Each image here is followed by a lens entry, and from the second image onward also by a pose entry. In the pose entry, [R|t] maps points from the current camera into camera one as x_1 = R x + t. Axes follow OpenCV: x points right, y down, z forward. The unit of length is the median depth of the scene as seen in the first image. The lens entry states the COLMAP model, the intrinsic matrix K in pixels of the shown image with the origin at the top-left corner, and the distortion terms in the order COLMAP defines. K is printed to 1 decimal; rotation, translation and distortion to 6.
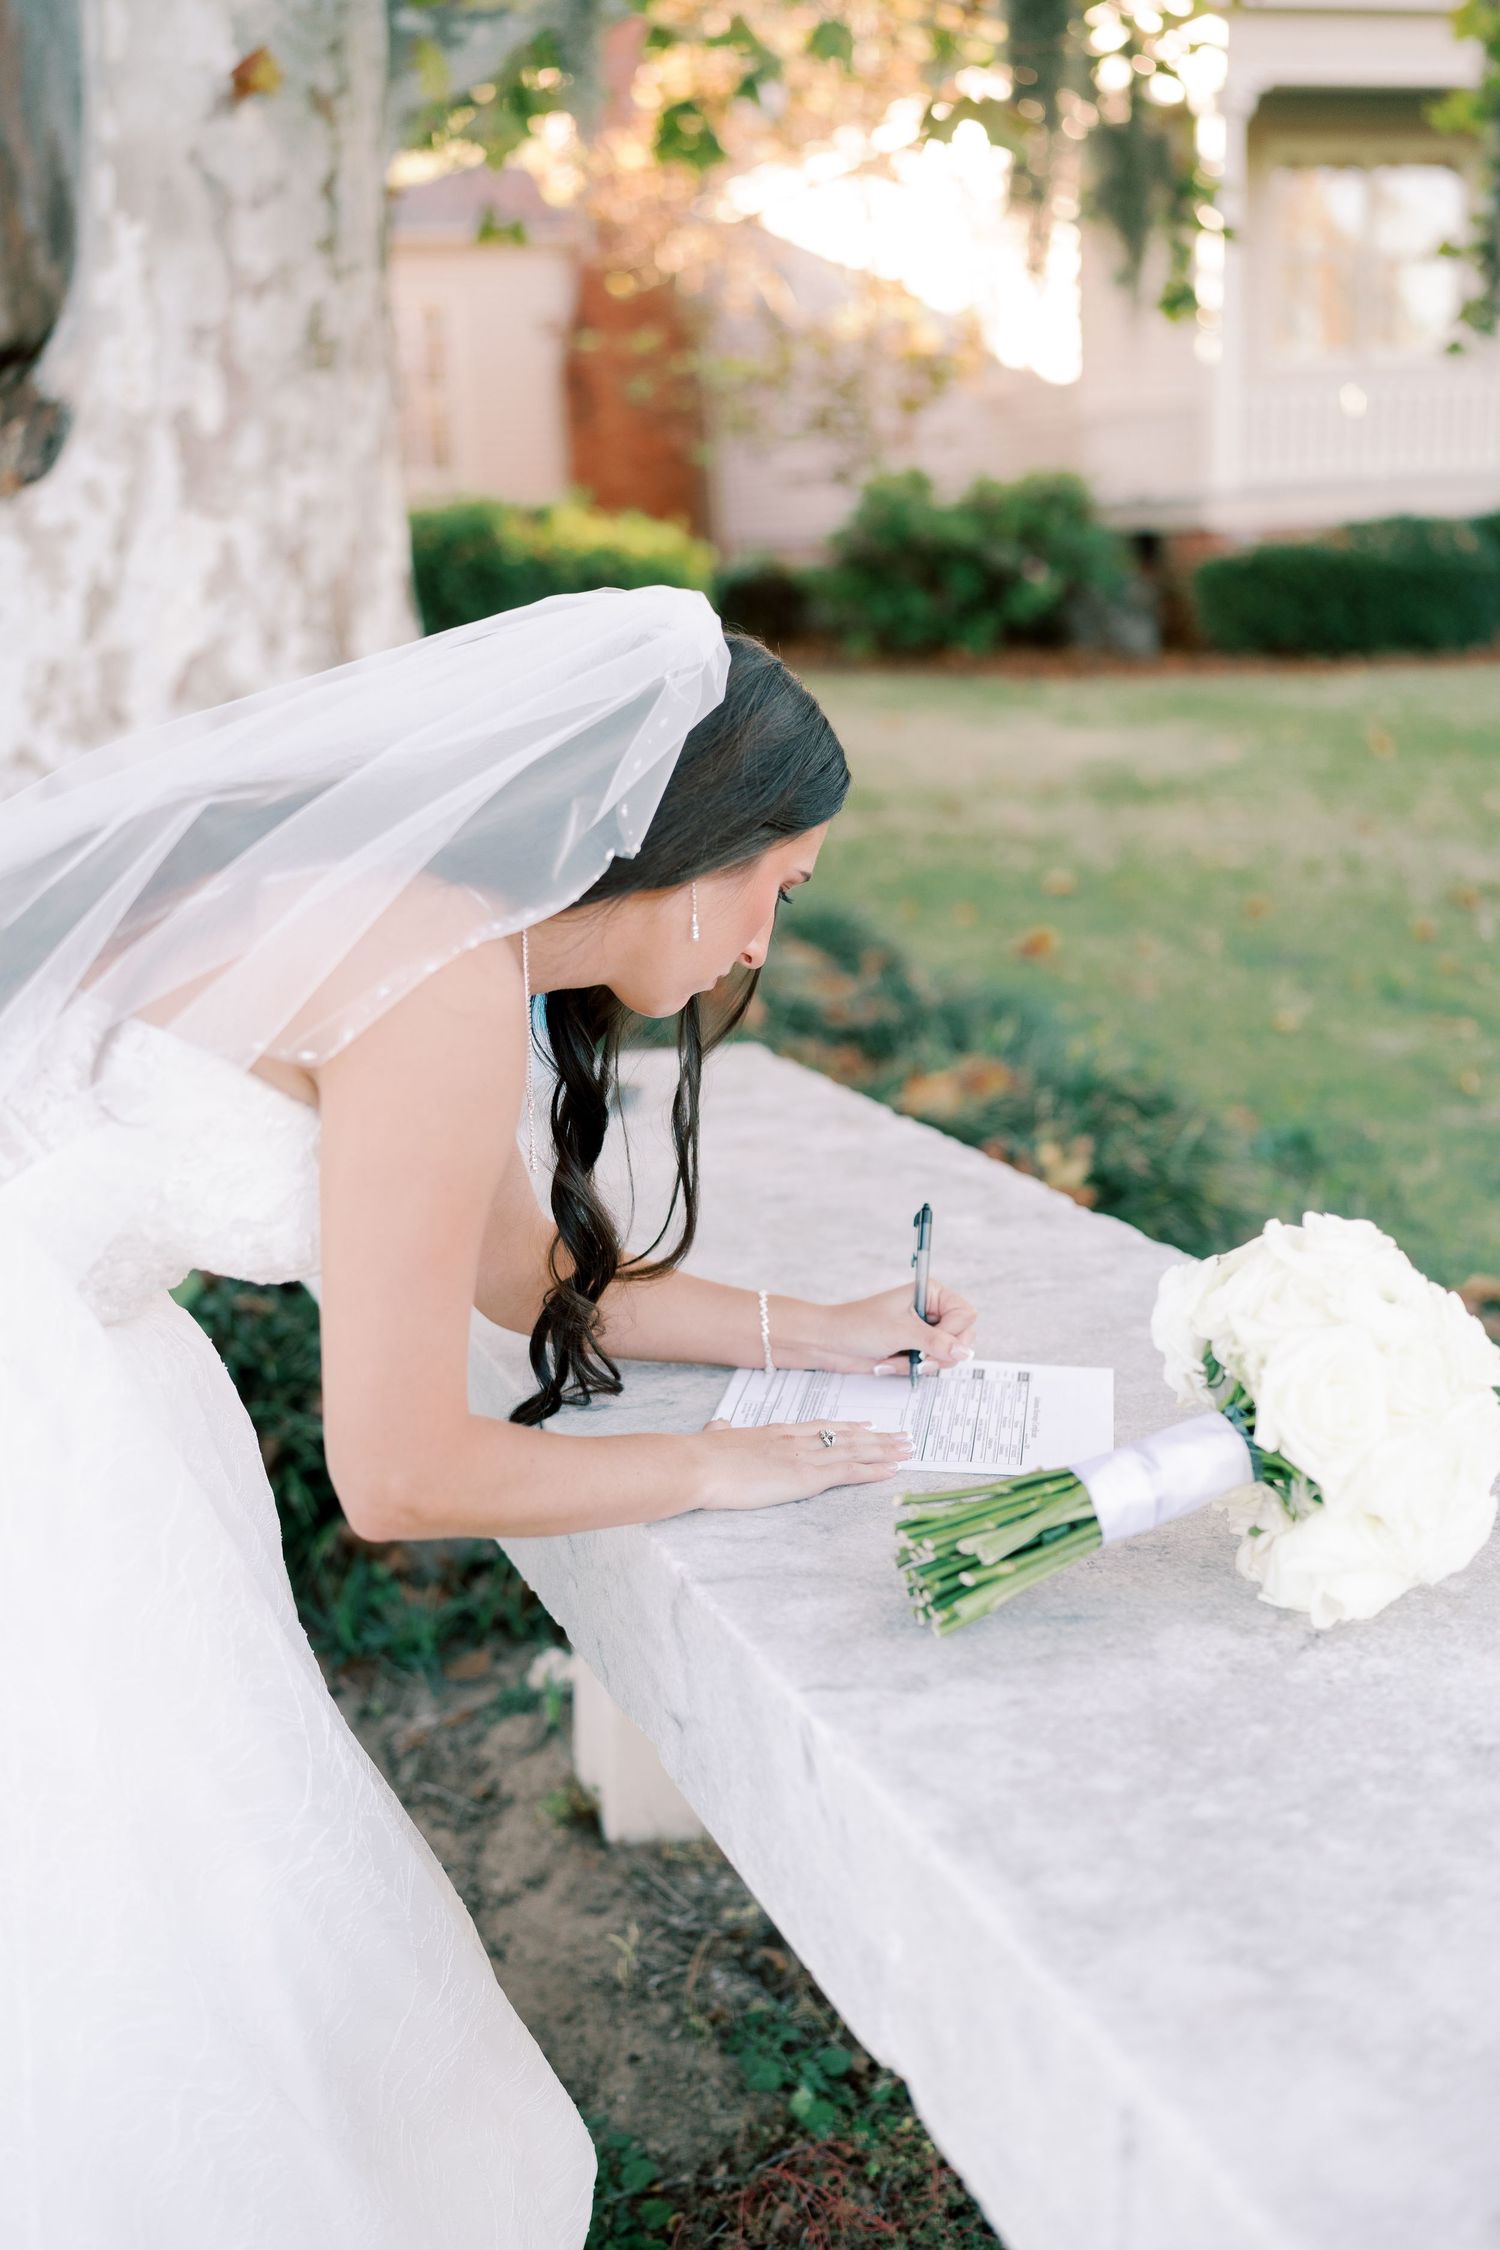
lens RADIAL K [[2225.7, 0, 750.0], [0, 2225.7, 1125.0], [0, 0, 1]] dist [-0.006913, 0.015617]
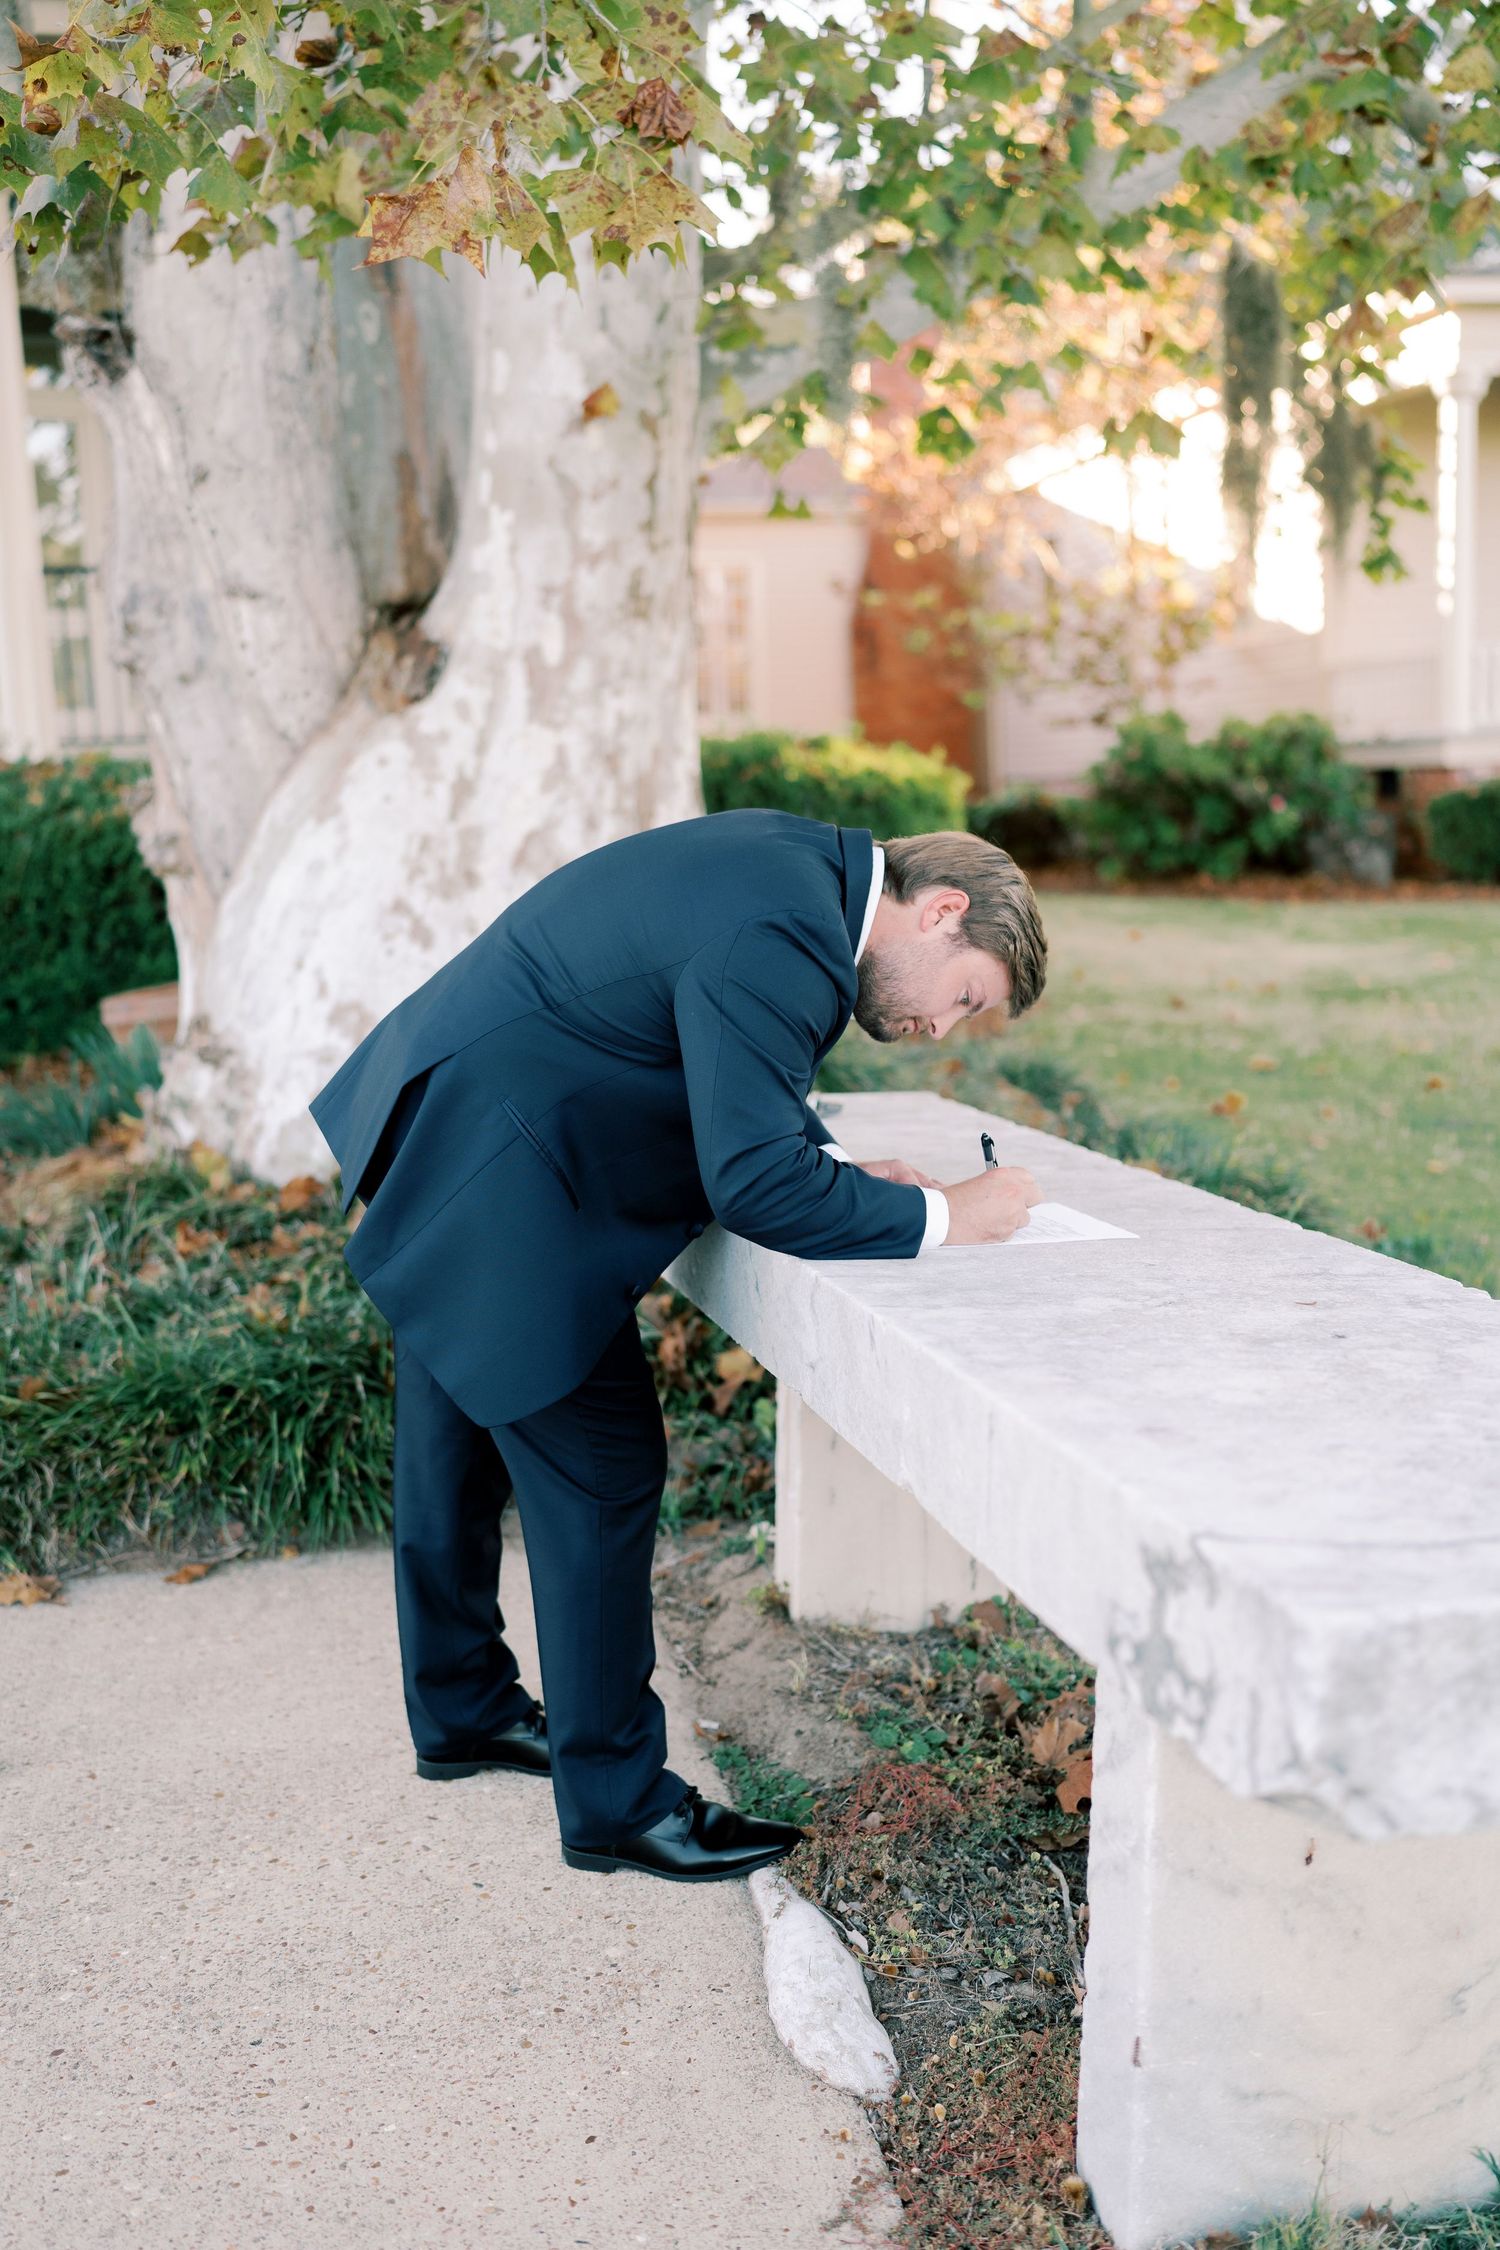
lens RADIAL K [[2304.2, 0, 750.0], [0, 2304.2, 1125.0], [0, 0, 1]] dist [0.003547, -0.004931]
pose [[0.991456, 0.027103, -0.127593, 0.043553], [-0.041546, 0.992847, -0.111934, 0.086667], [0.123647, 0.116278, 0.985490, -0.240769]]
